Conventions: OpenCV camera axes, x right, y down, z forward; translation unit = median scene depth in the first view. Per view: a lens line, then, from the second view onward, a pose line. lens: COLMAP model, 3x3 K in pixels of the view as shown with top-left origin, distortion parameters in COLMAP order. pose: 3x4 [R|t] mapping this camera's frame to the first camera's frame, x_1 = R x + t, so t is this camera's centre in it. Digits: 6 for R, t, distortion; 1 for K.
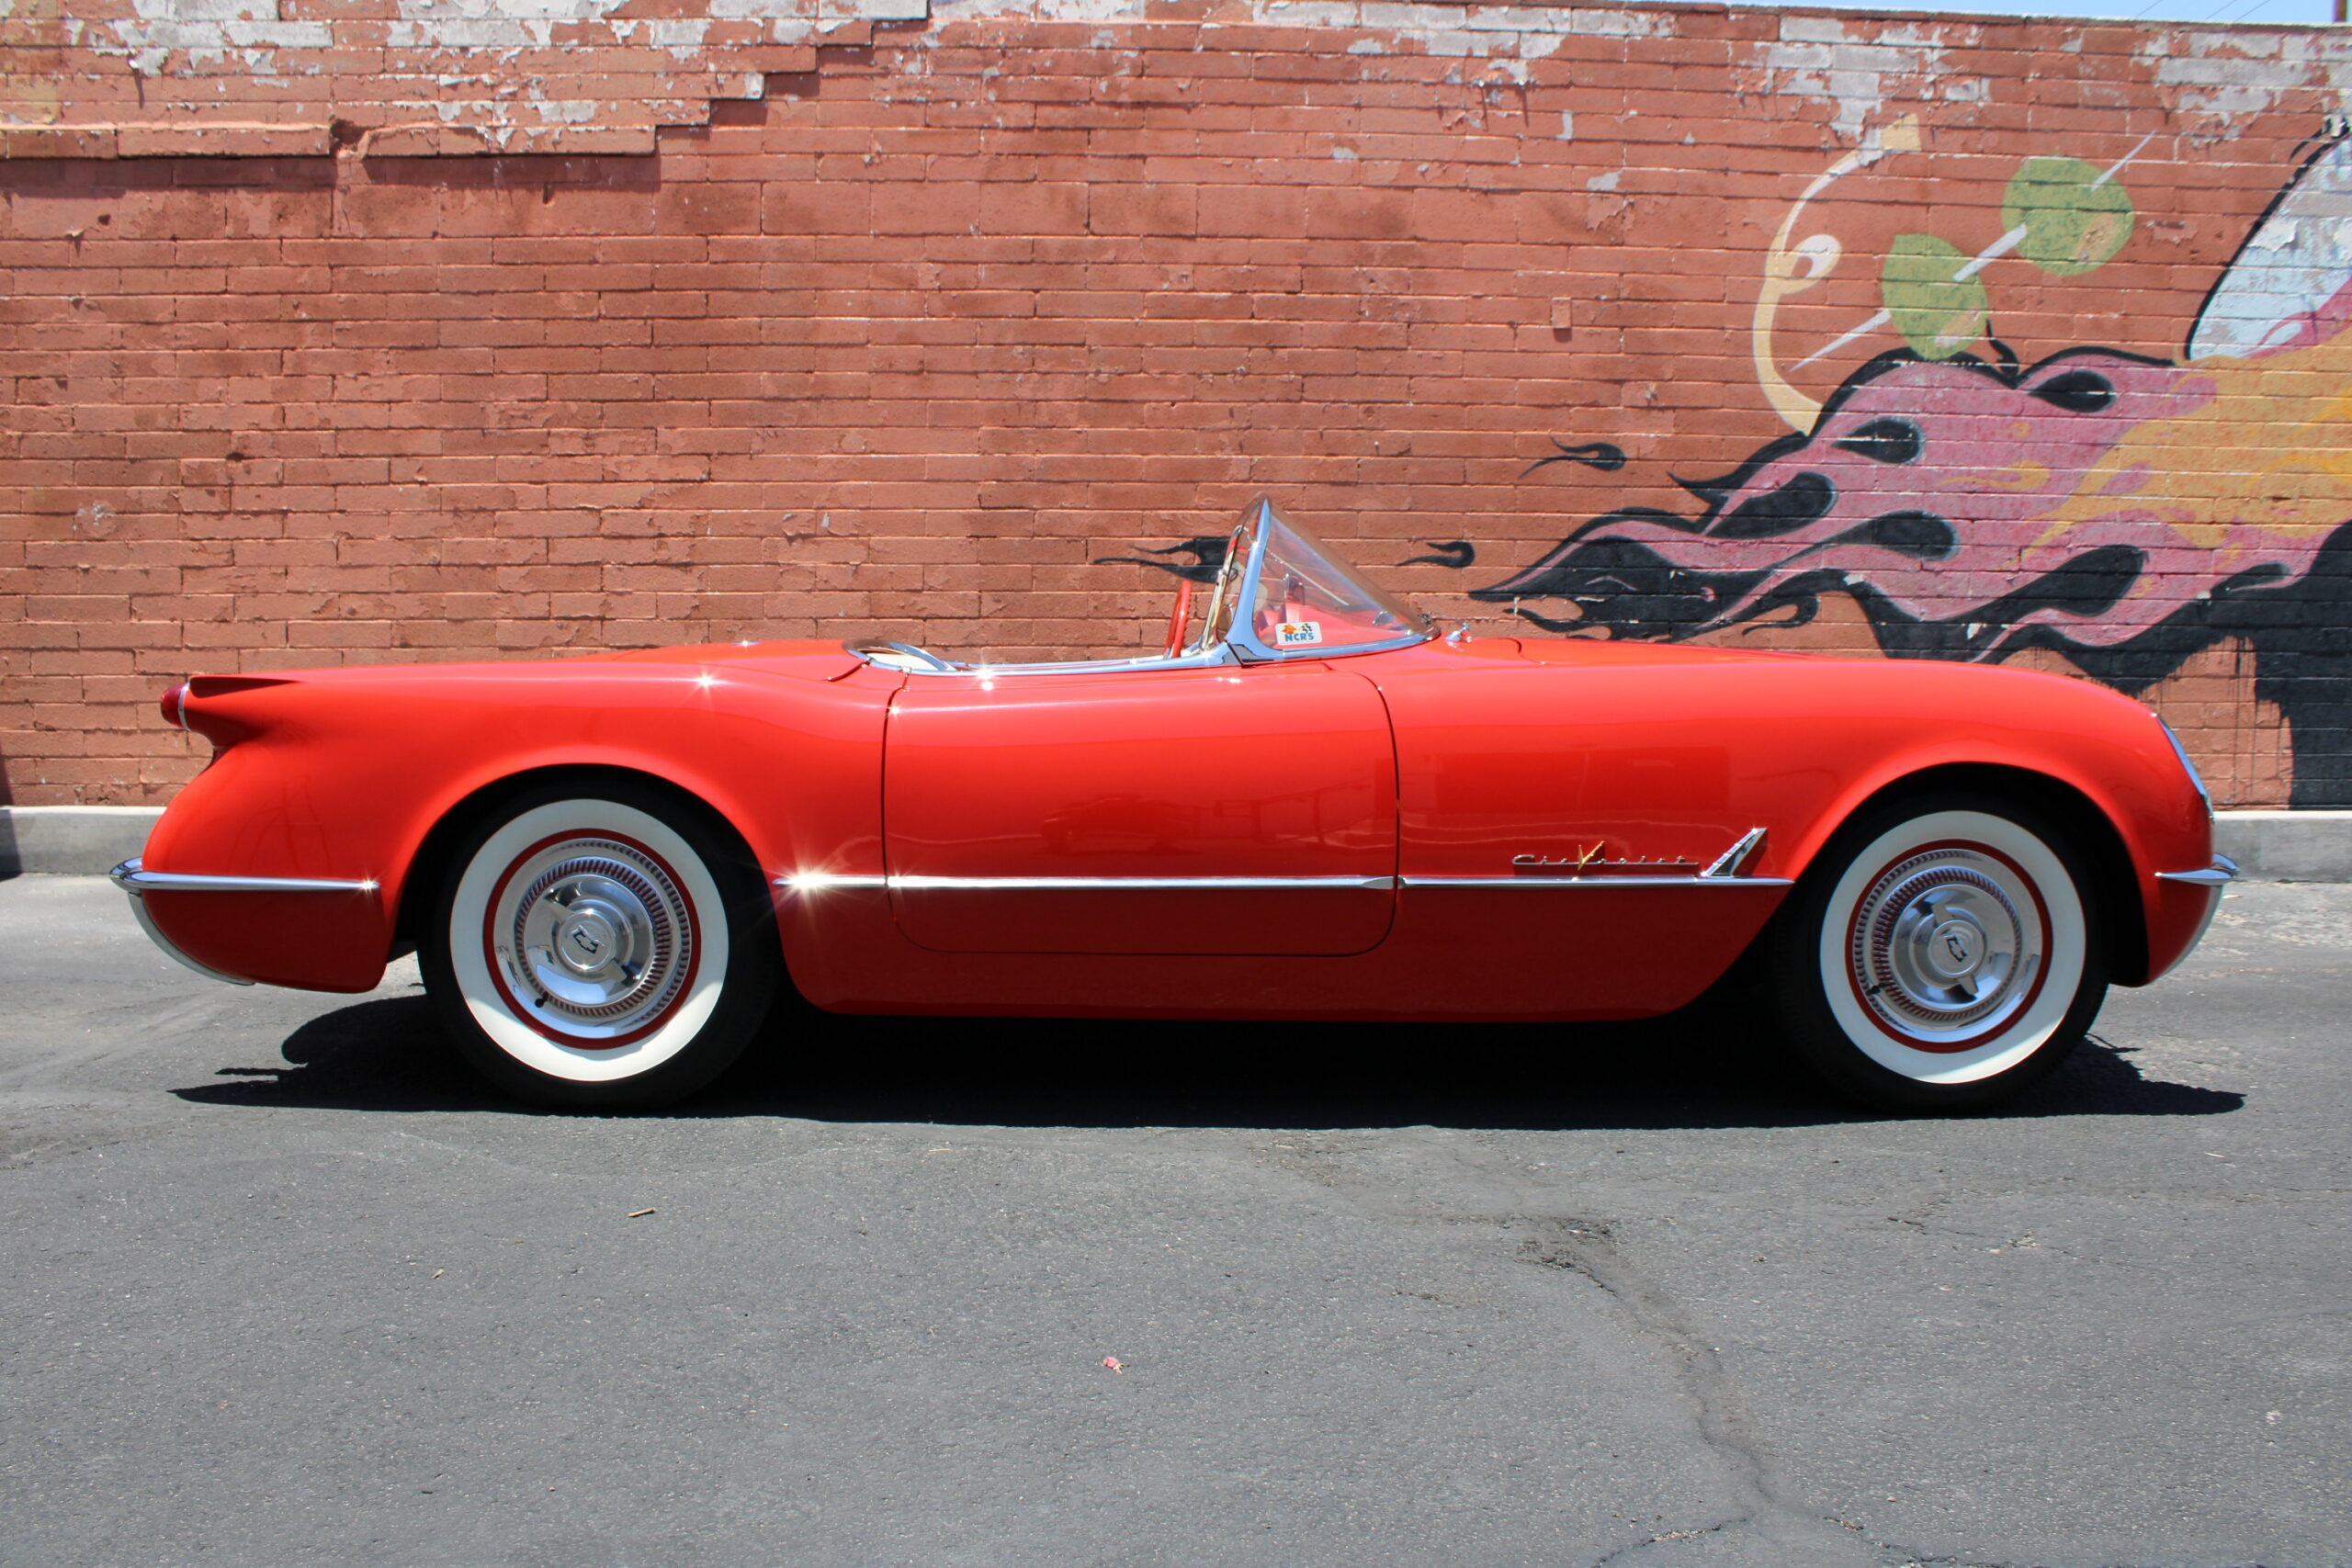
lens RADIAL K [[1978.4, 0, 1156.9], [0, 1978.4, 784.4], [0, 0, 1]] dist [-0.161687, 0.142592]
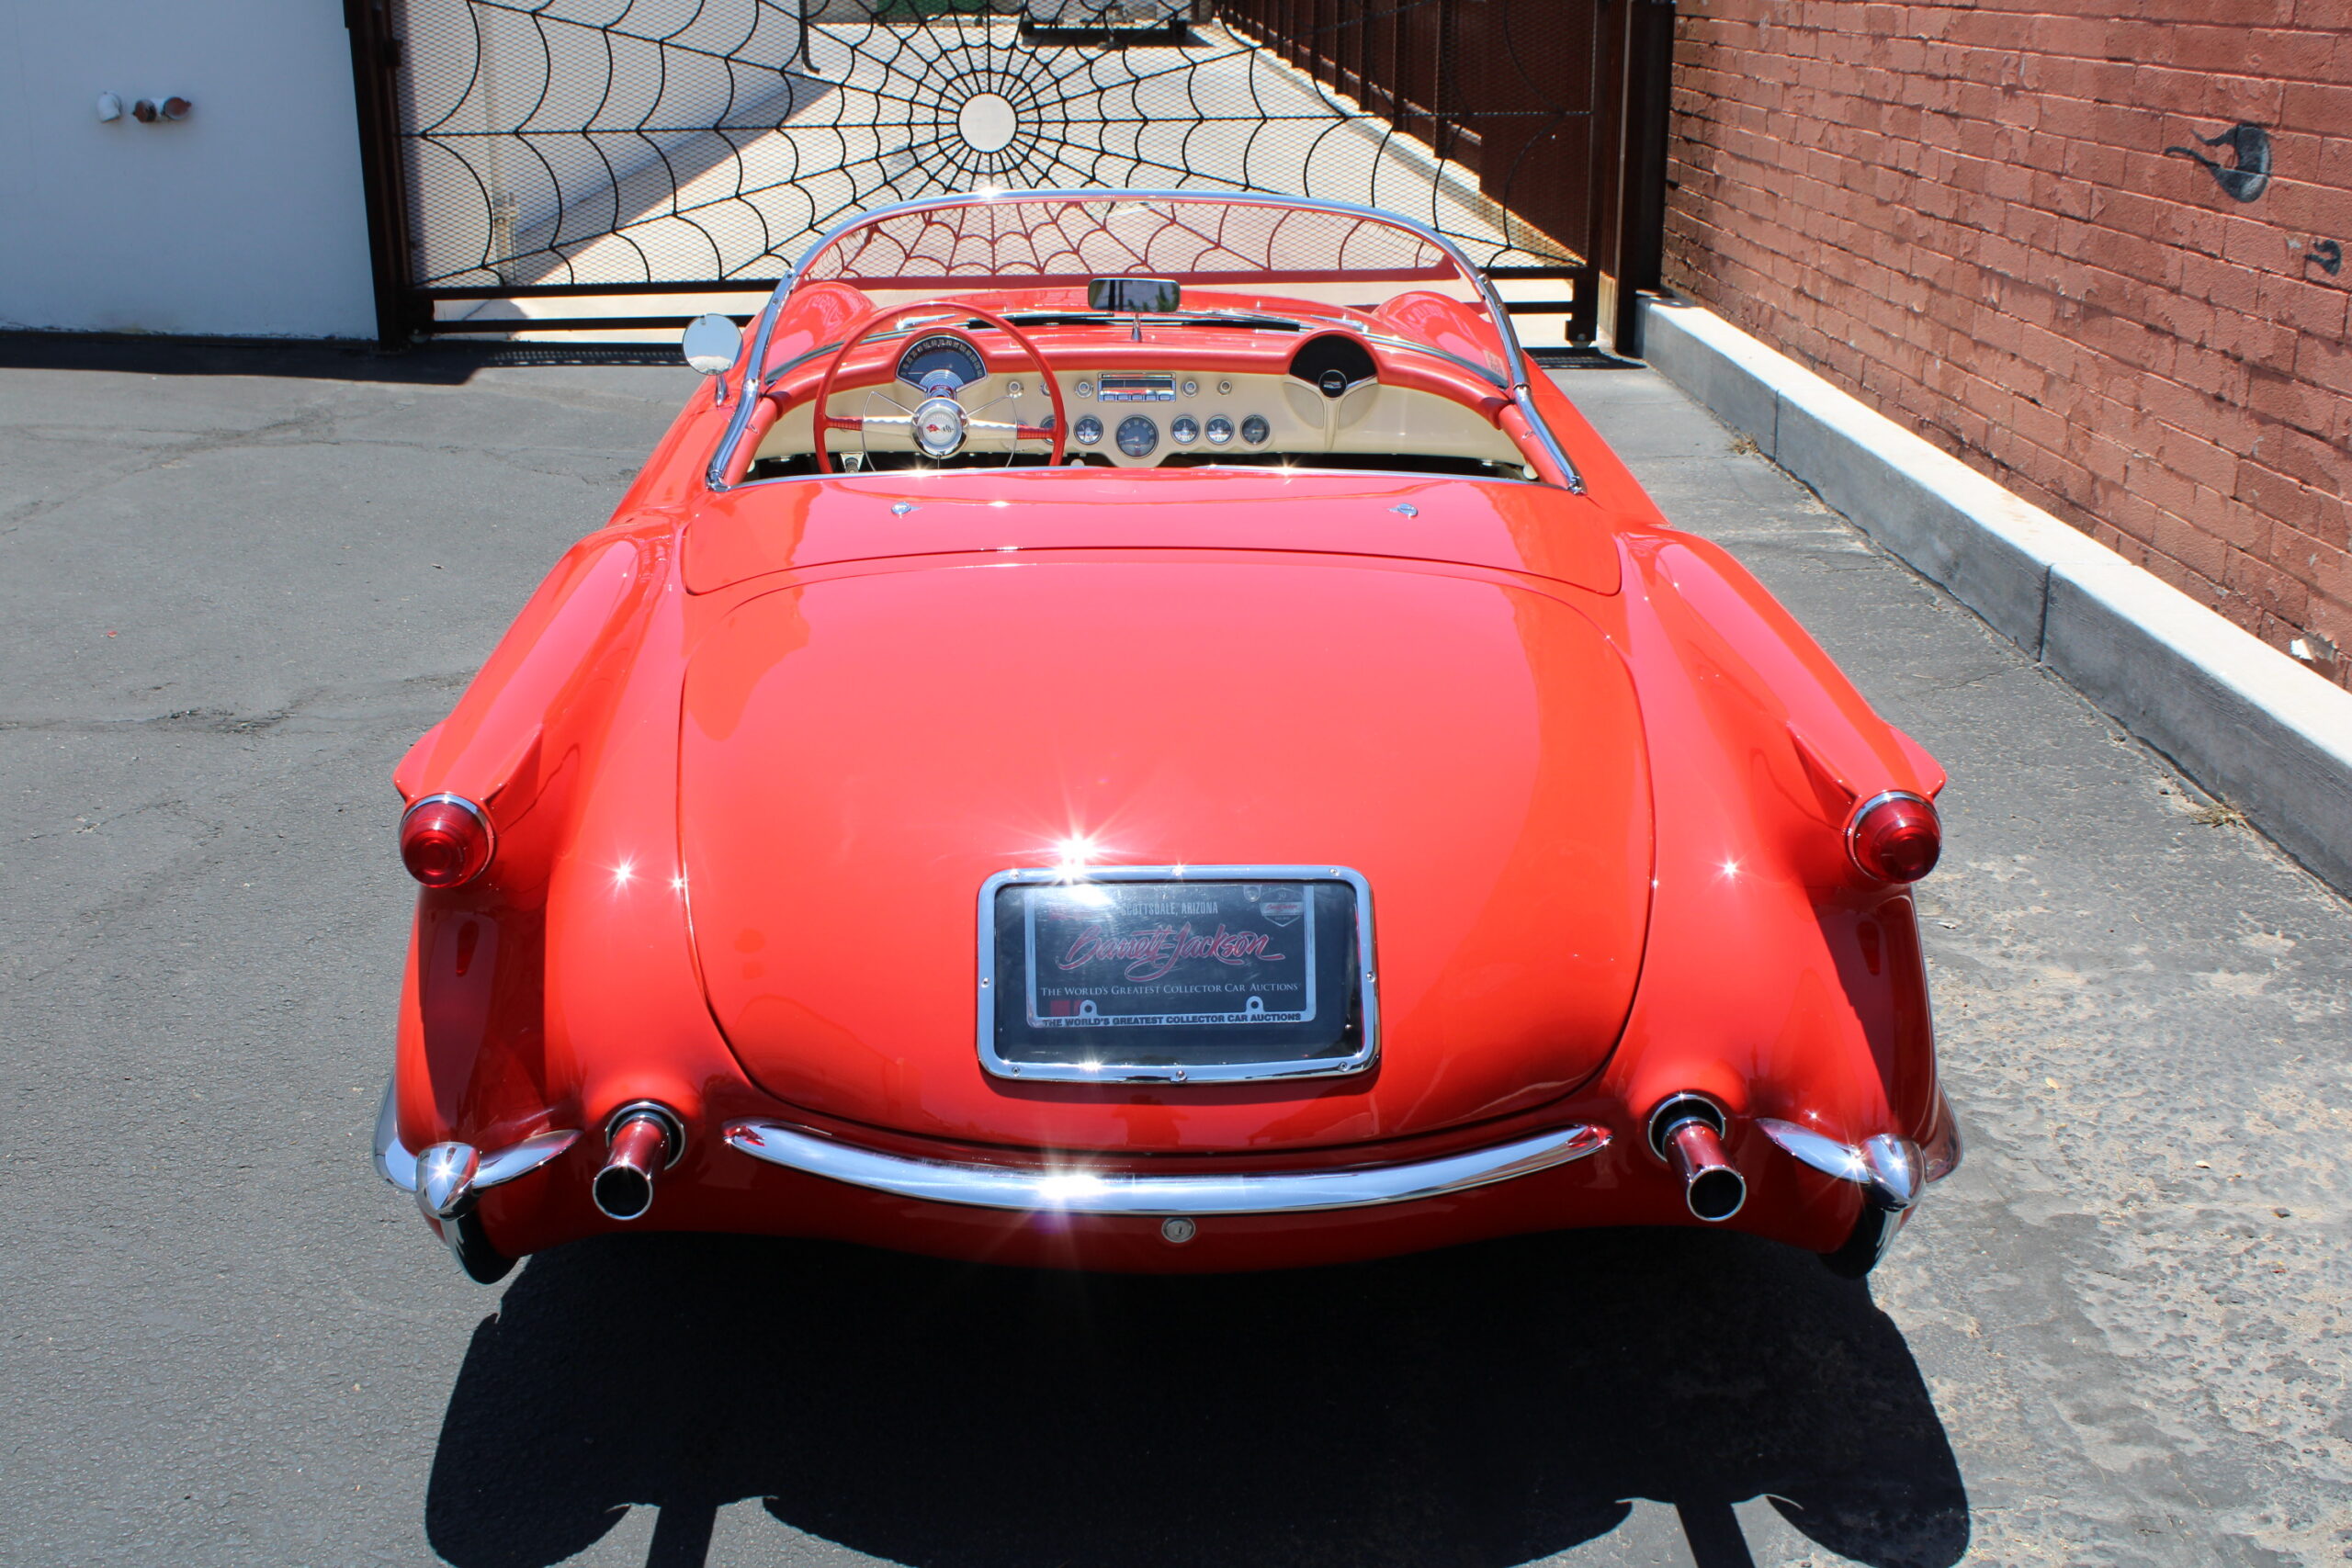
lens RADIAL K [[2523.2, 0, 1135.6], [0, 2523.2, 757.2], [0, 0, 1]] dist [-0.040880, 0.000000]
pose [[-0.029689, 0.301465, -0.953015, 0.806925], [-0.072476, 0.950276, 0.302857, -0.146794], [0.996928, 0.078063, -0.006363, 0.684911]]
